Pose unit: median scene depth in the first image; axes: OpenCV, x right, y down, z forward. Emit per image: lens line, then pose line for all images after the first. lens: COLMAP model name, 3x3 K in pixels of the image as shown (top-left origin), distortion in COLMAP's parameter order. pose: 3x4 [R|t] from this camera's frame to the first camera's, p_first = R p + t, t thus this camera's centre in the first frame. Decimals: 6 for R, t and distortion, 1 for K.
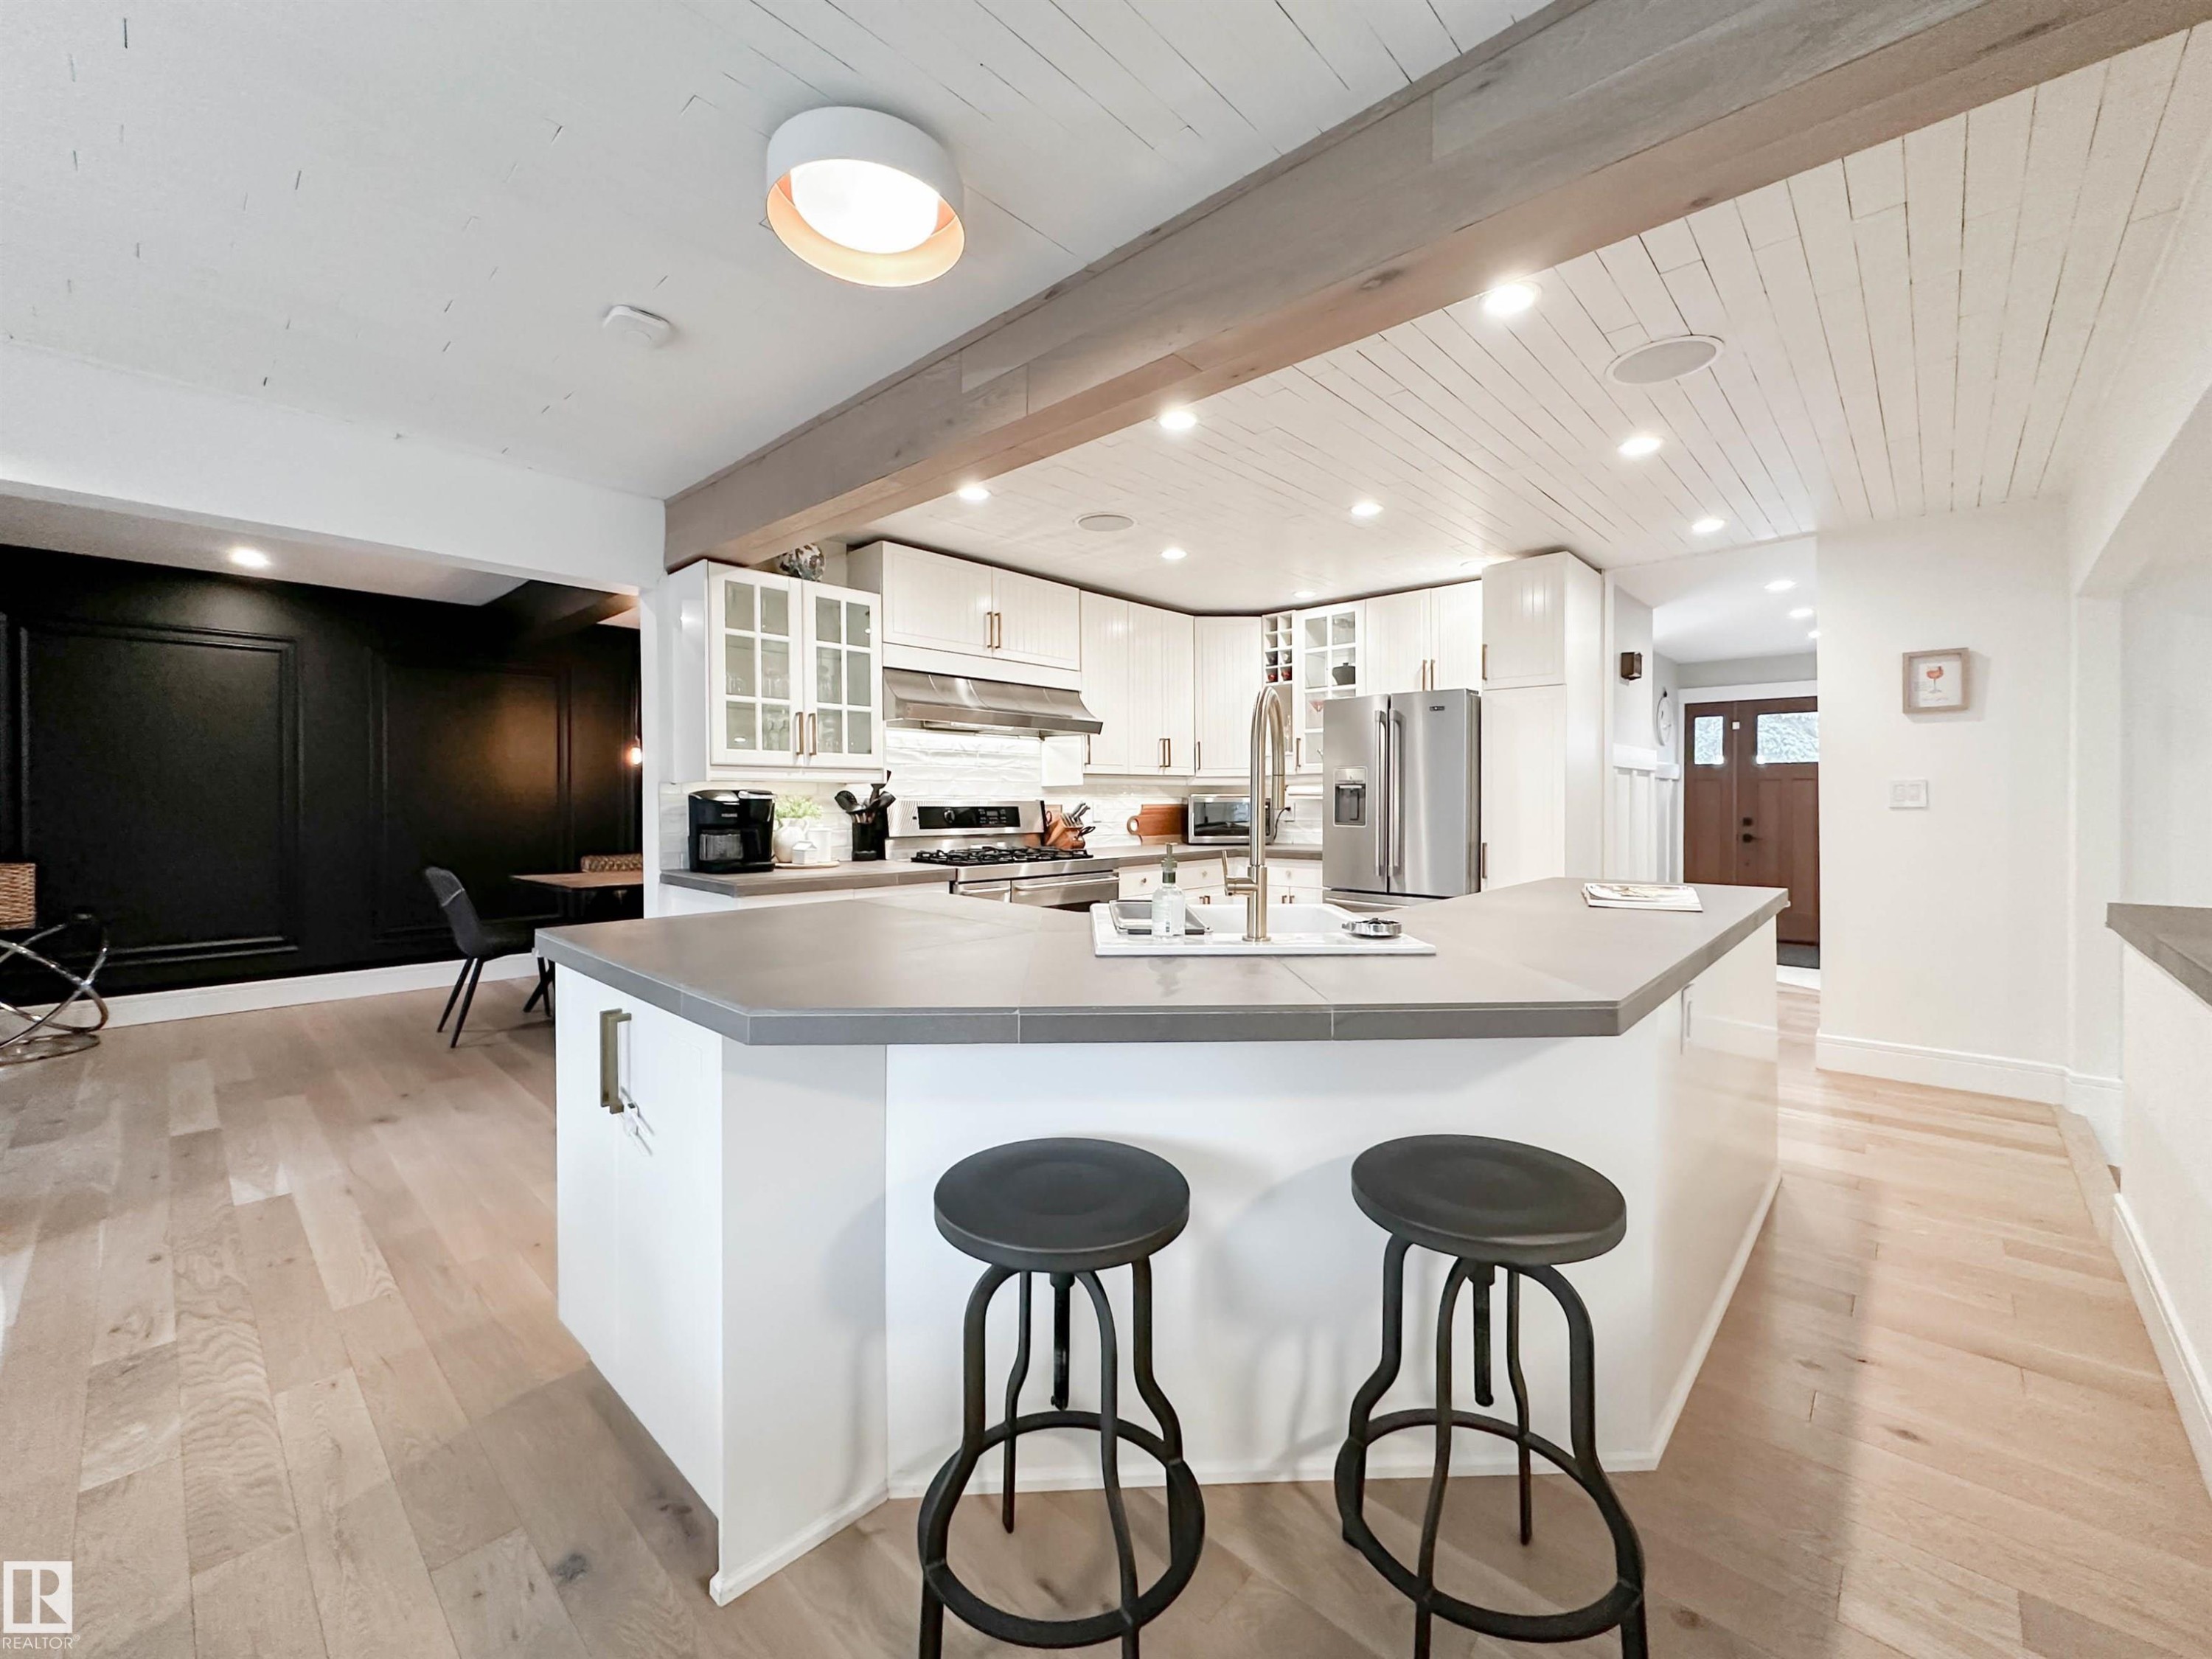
lens RADIAL K [[757.3, 0, 1067.5], [0, 757.3, 820.6], [0, 0, 1]] dist [-0.001928, -0.000026]
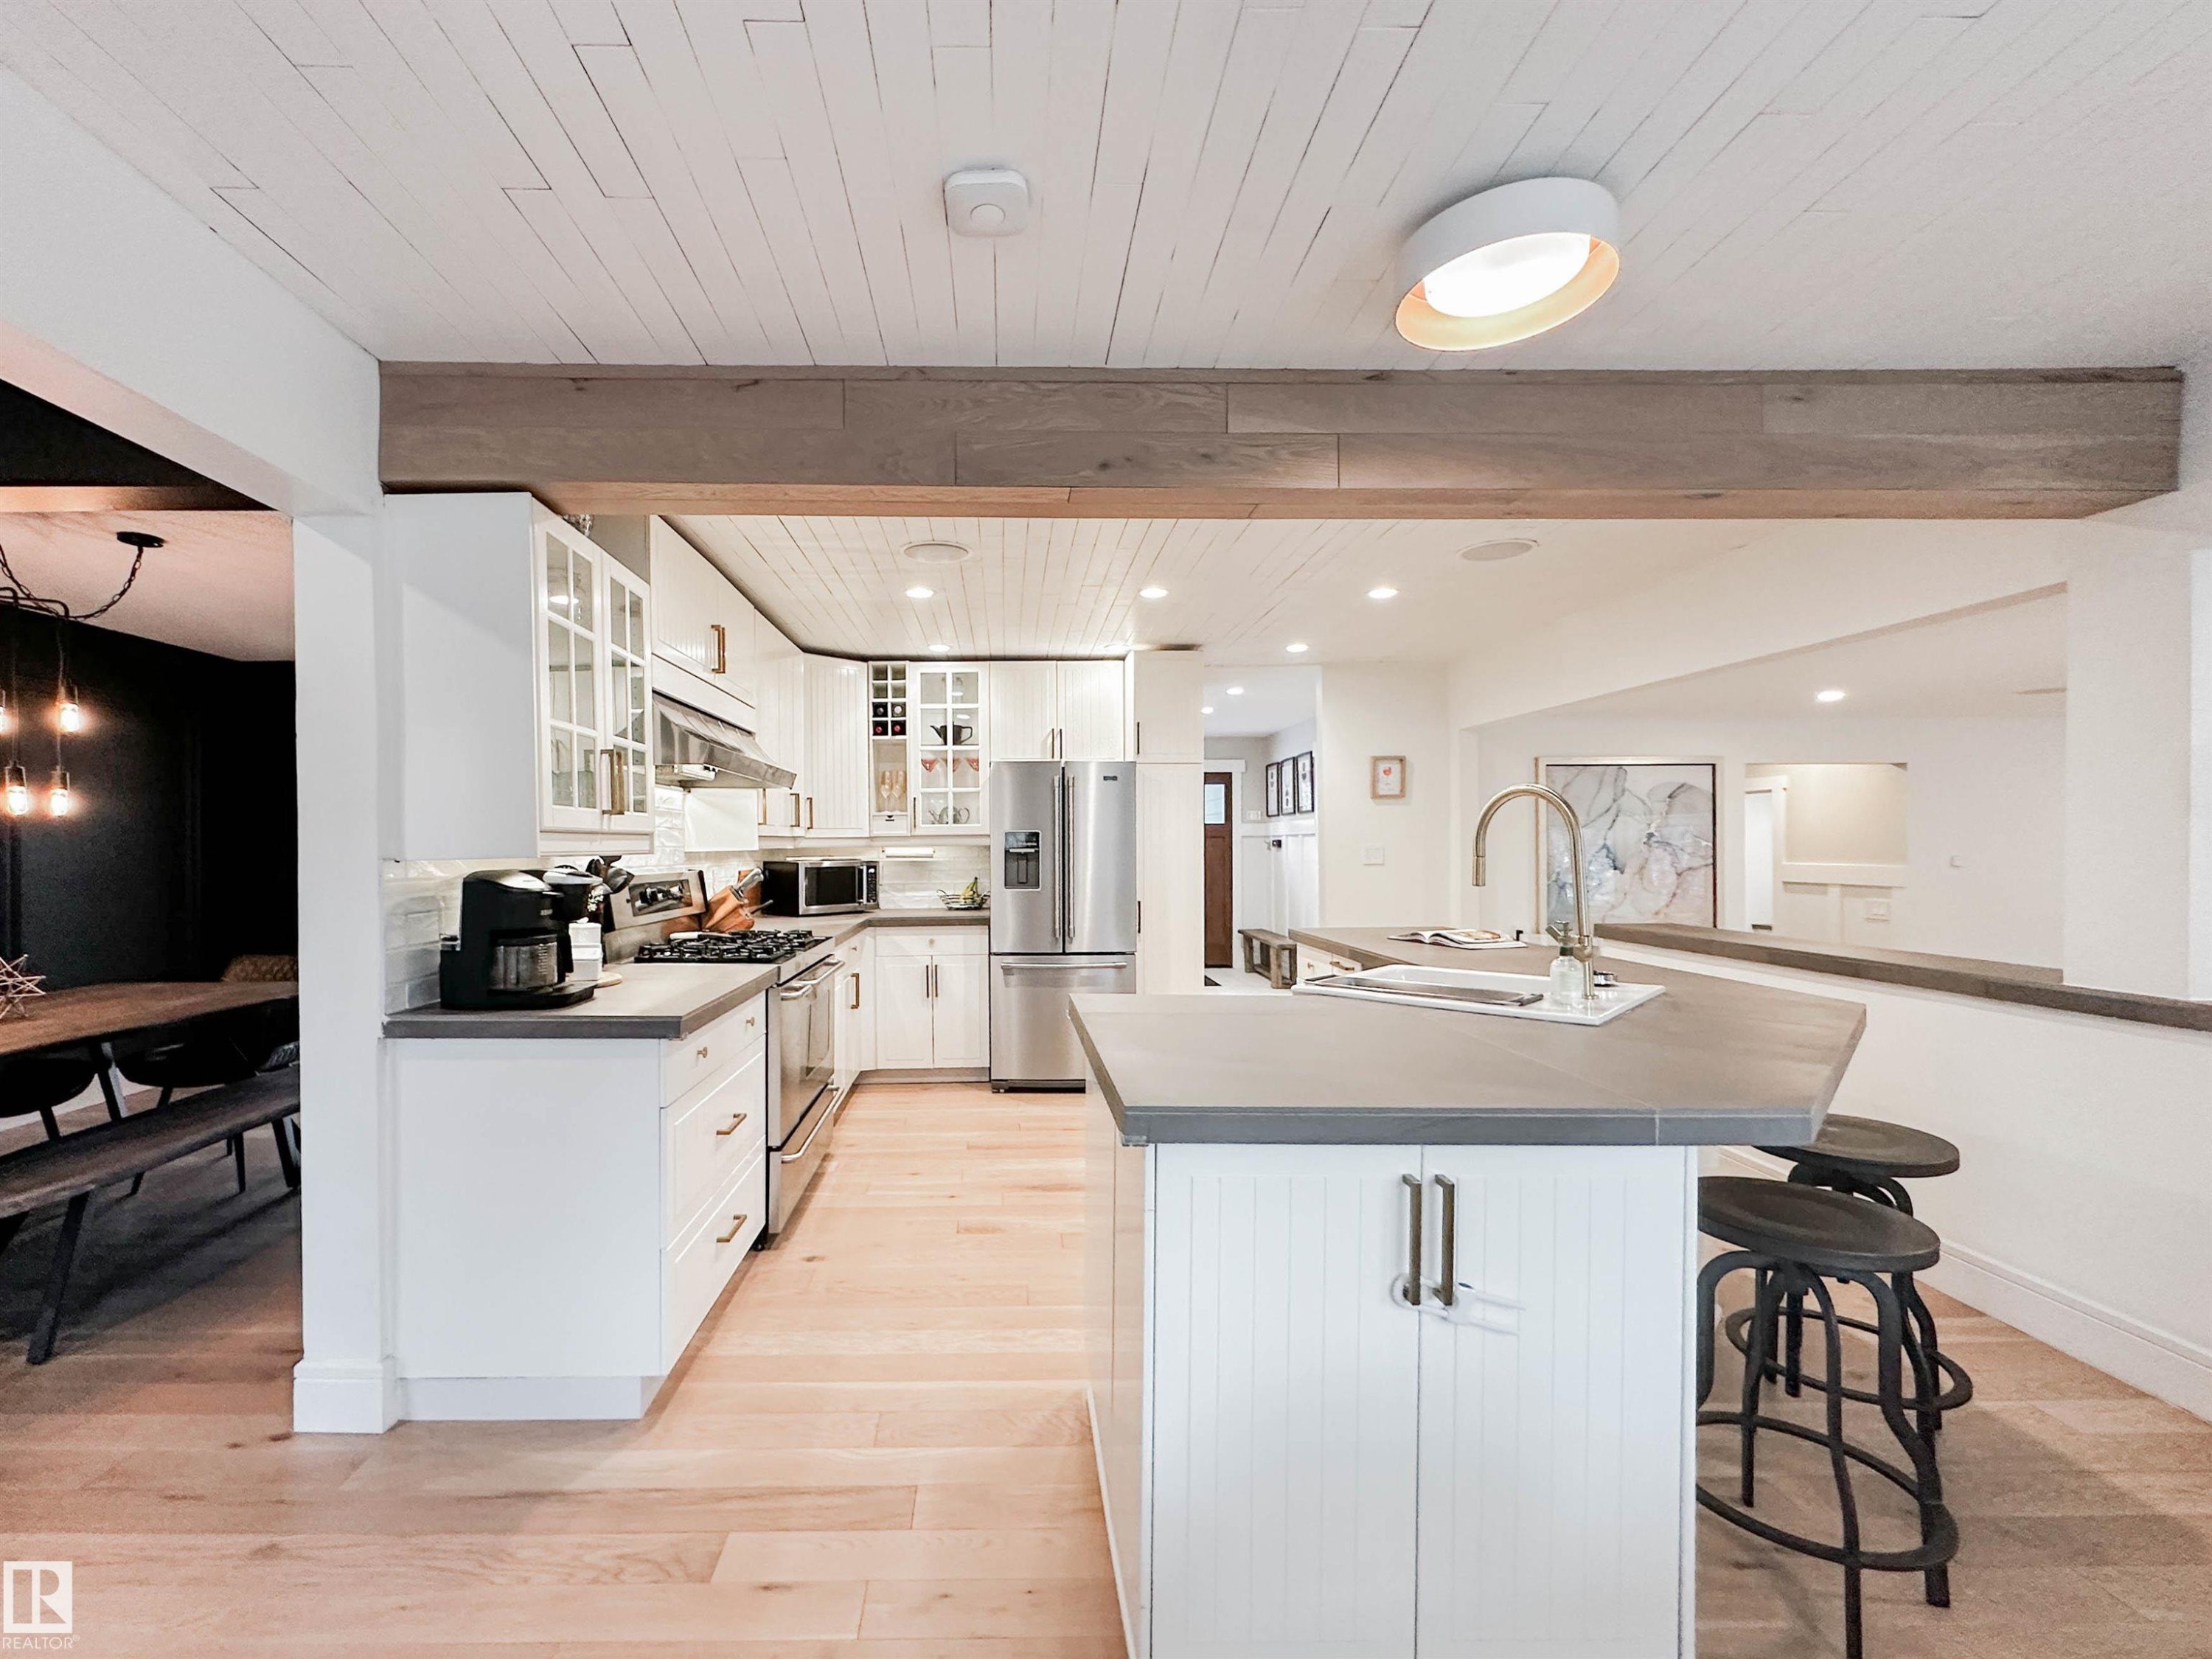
lens RADIAL K [[872.9, 0, 926.5], [0, 872.9, 861.1], [0, 0, 1]] dist [-0.000326, 0.000233]
pose [[0.784214, -0.016142, 0.620281, -0.482474], [0.027818, 0.999571, -0.009157, -0.025768], [-0.619867, 0.024436, 0.784327, 0.191452]]
